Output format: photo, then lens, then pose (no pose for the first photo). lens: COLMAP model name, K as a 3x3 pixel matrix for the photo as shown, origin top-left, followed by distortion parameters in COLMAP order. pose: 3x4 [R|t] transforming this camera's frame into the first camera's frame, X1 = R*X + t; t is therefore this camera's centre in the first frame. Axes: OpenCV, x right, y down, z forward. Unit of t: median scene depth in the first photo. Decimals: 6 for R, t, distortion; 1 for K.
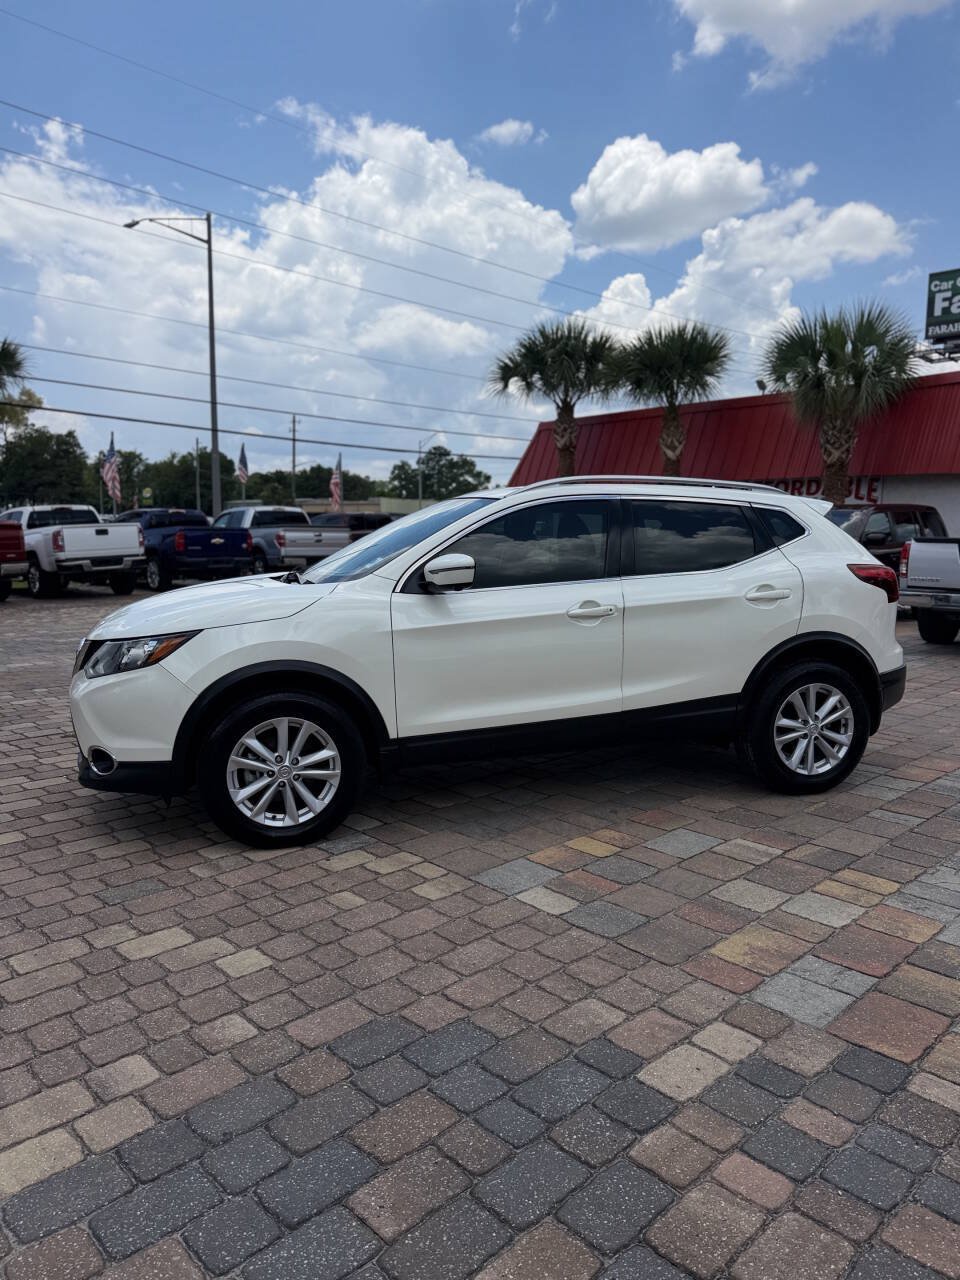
lens RADIAL K [[886.3, 0, 471.1], [0, 886.3, 644.8], [0, 0, 1]] dist [0.113963, -0.194343]
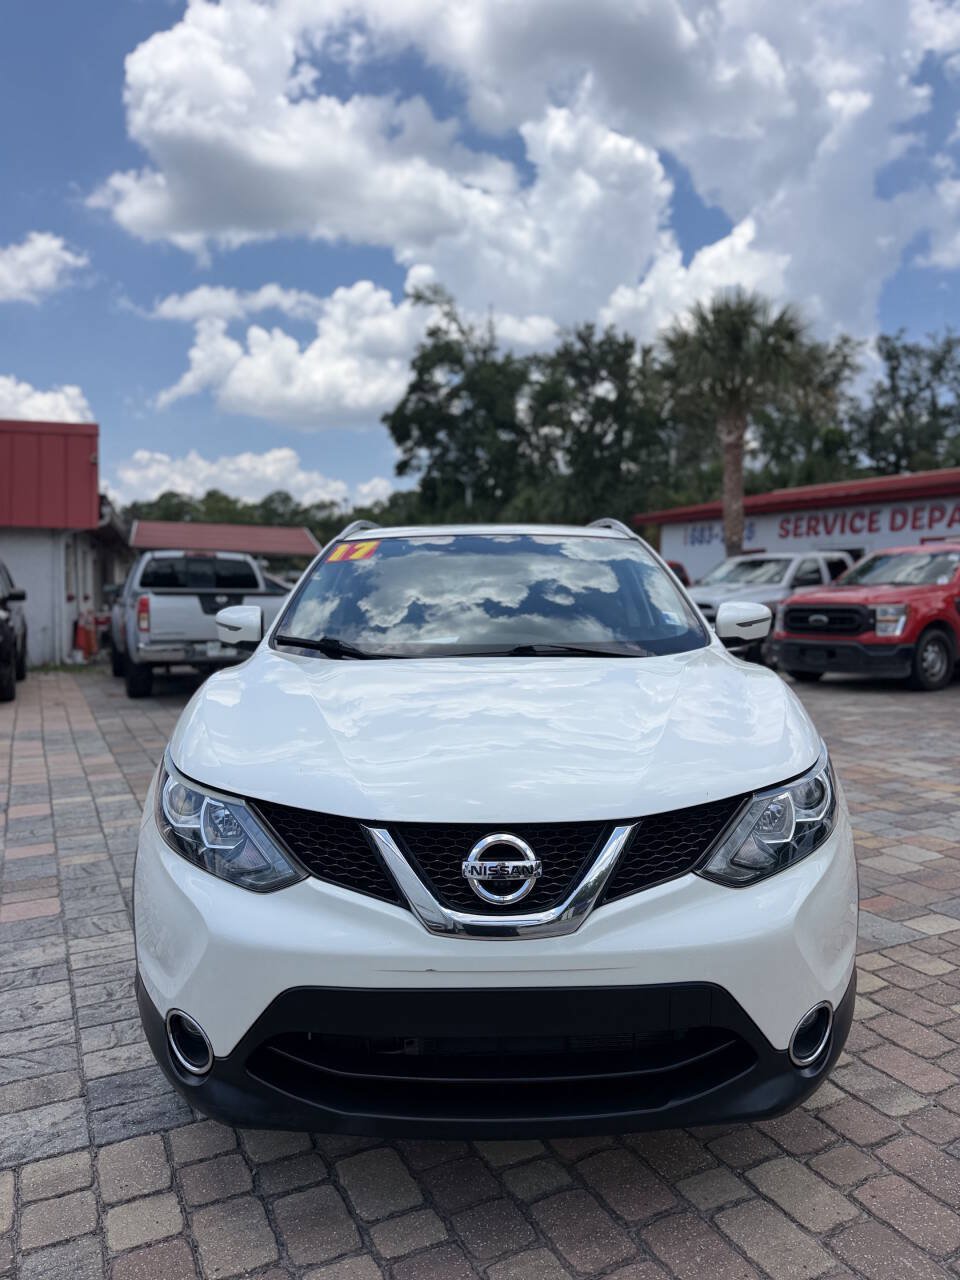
lens RADIAL K [[897.8, 0, 483.6], [0, 897.8, 626.5], [0, 0, 1]] dist [0.029784, -0.036654]
pose [[0.282360, -0.042846, 0.958351, -0.905328], [0.122615, 0.992420, 0.008243, -0.116386], [-0.951440, 0.115181, 0.285474, 0.977547]]
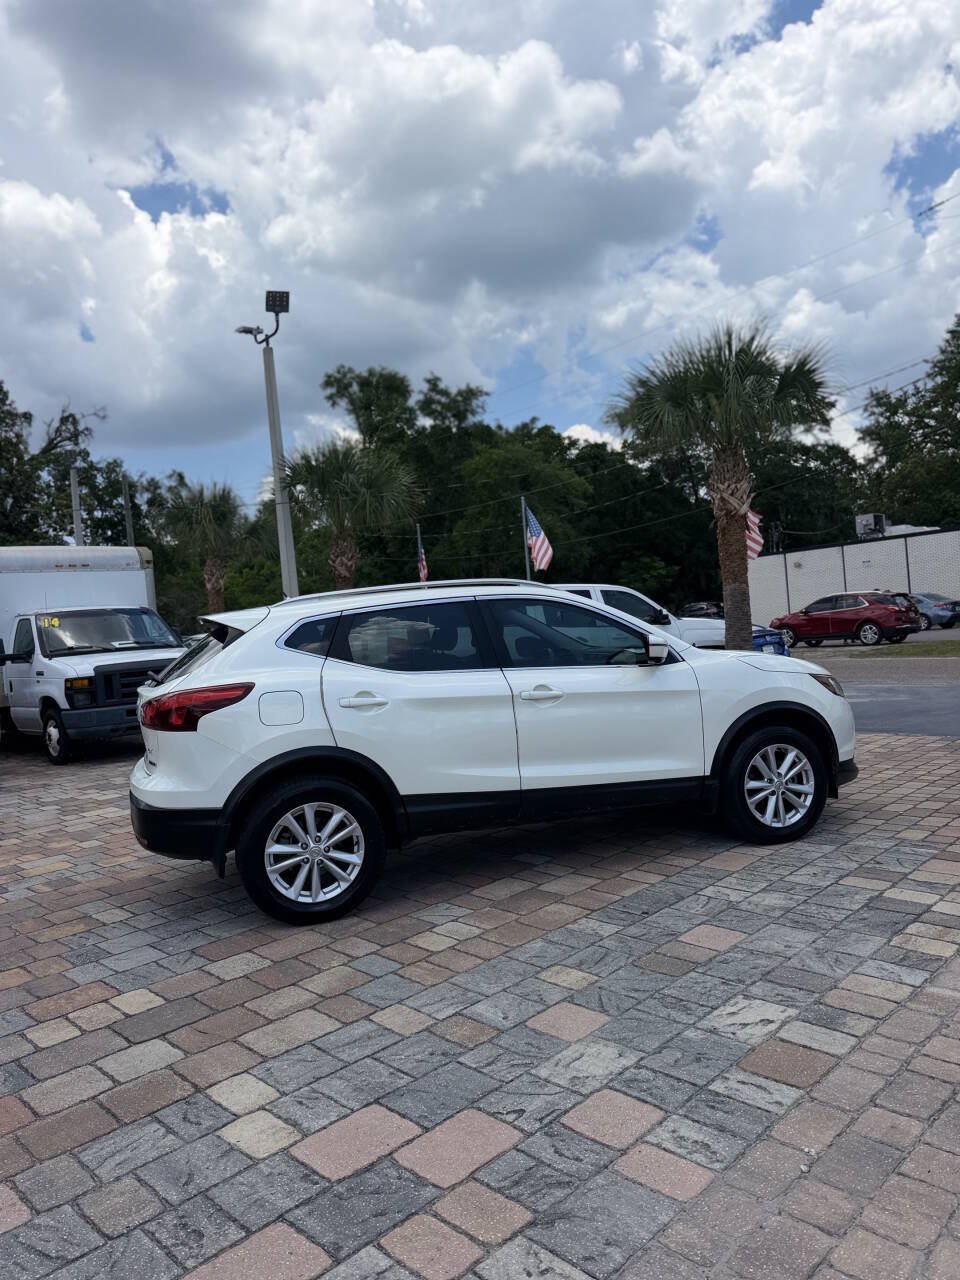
lens RADIAL K [[881.5, 0, 483.9], [0, 881.5, 646.8], [0, 0, 1]] dist [0.110274, -0.201686]
pose [[-0.996659, 0.072508, -0.037597, 0.129619], [0.066277, 0.986983, 0.146530, -0.334451], [0.047732, 0.143548, -0.988492, 2.644820]]
